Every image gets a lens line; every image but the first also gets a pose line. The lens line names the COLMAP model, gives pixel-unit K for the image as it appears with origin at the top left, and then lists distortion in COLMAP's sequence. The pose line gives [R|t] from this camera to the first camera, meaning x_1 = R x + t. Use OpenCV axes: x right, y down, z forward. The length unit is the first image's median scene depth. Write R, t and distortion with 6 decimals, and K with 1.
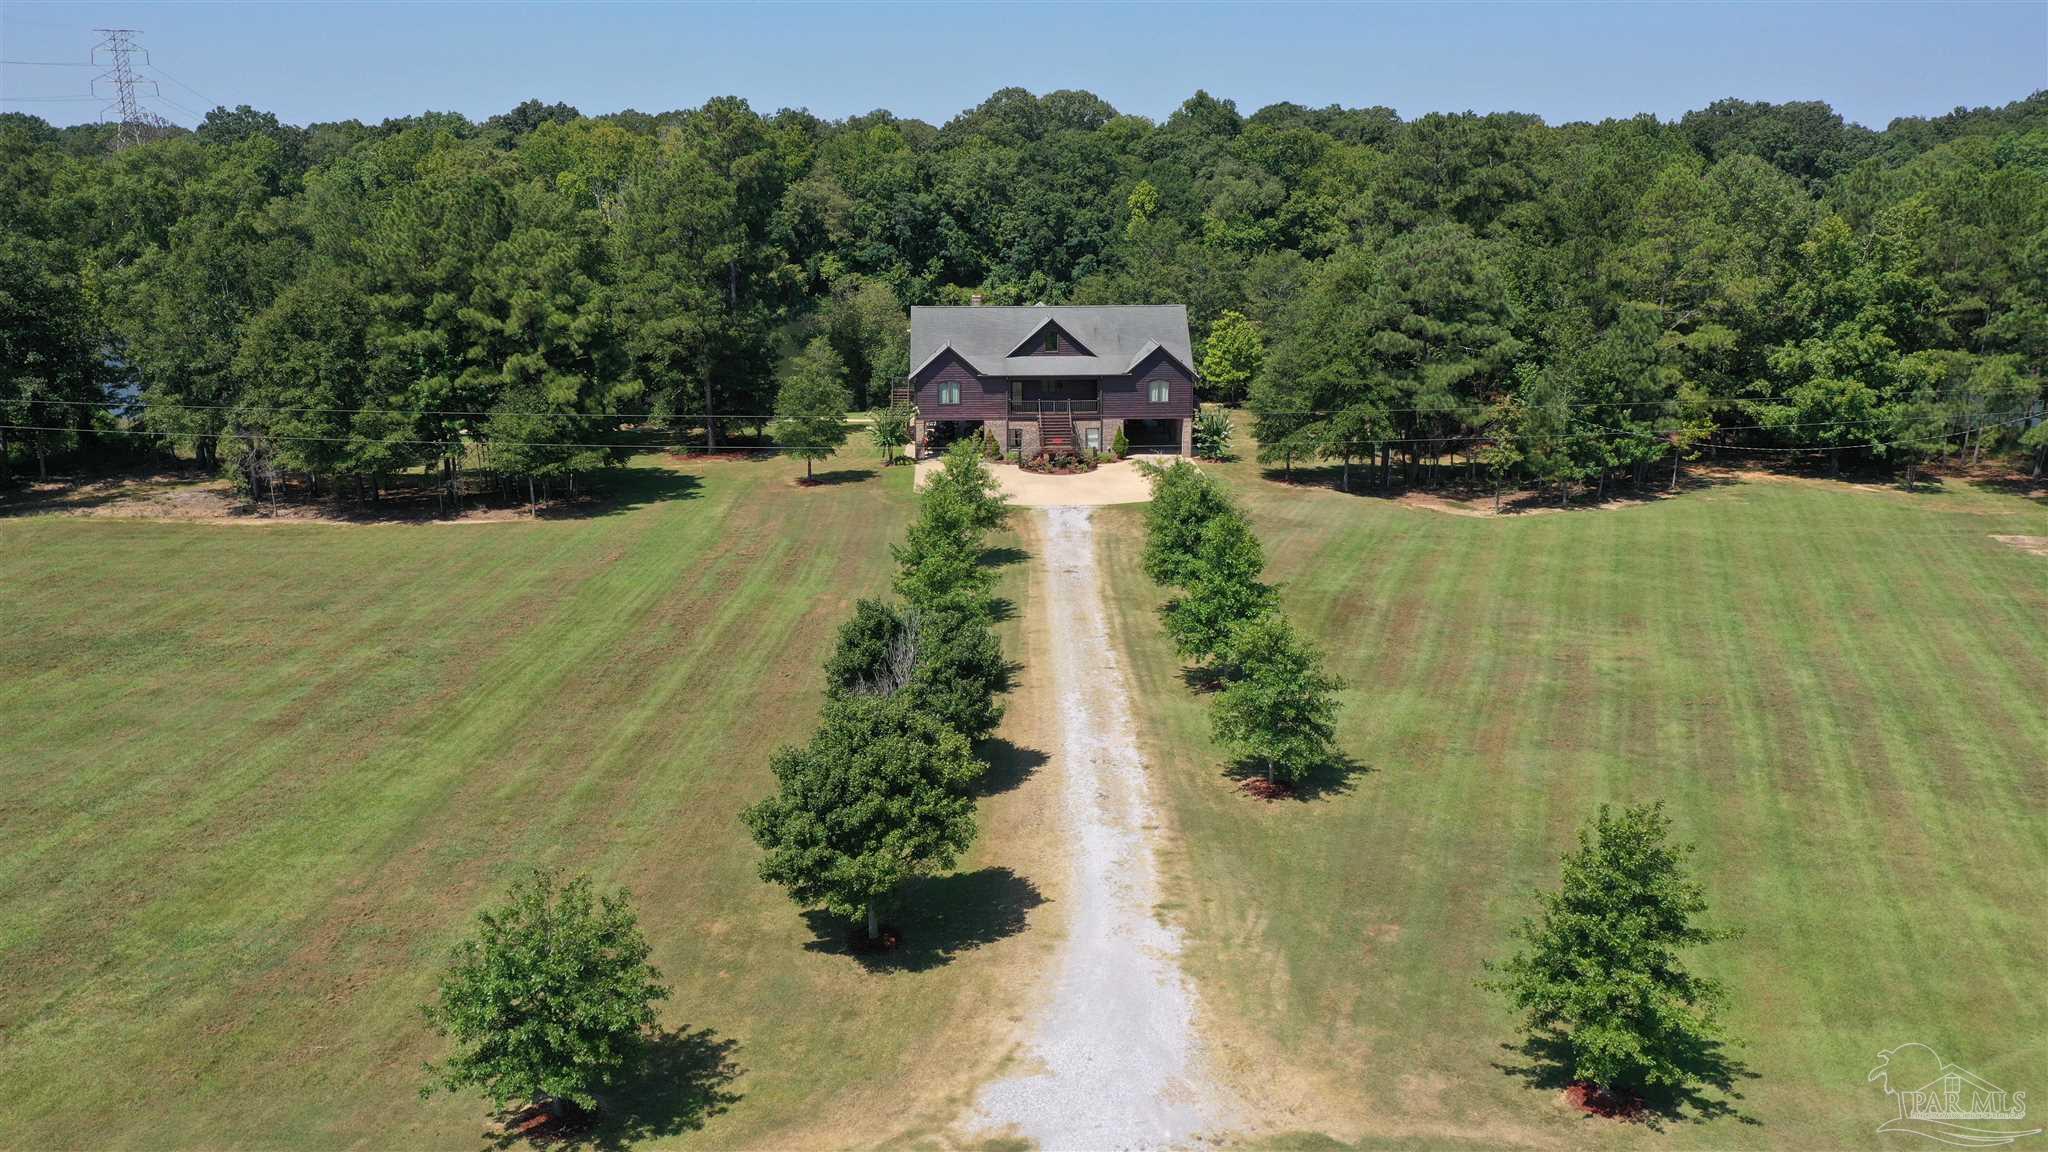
lens RADIAL K [[1743.7, 0, 1020.9], [0, 1743.7, 577.6], [0, 0, 1]] dist [0.011843, 0.002767]
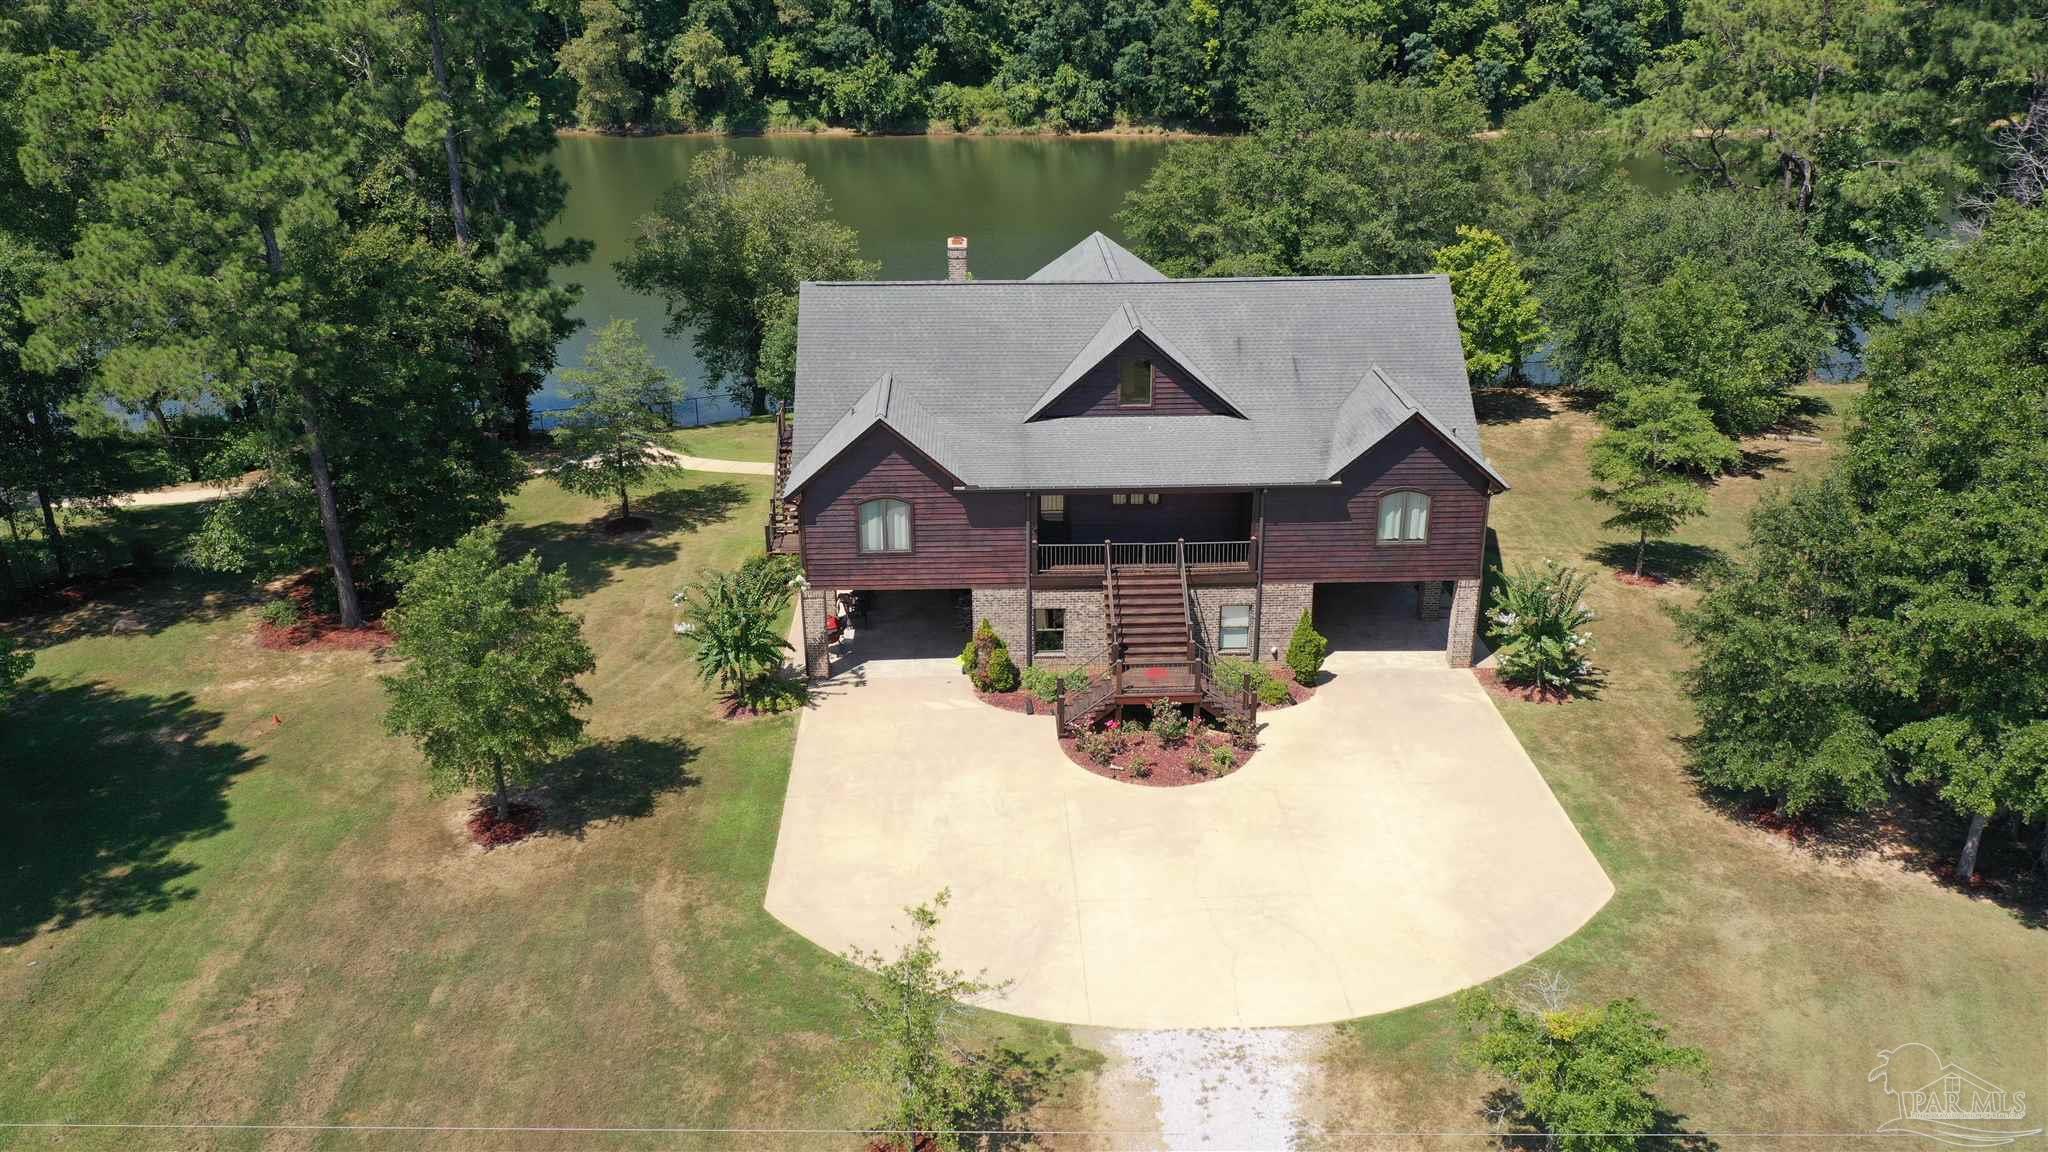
lens RADIAL K [[1743.7, 0, 1028.2], [0, 1743.7, 572.9], [0, 0, 1]] dist [0.011843, 0.002767]
pose [[0.999980, -0.001680, -0.006088, -0.004387], [0.002469, 0.991230, 0.132126, -0.118434], [0.005813, -0.132138, 0.991214, 0.479267]]
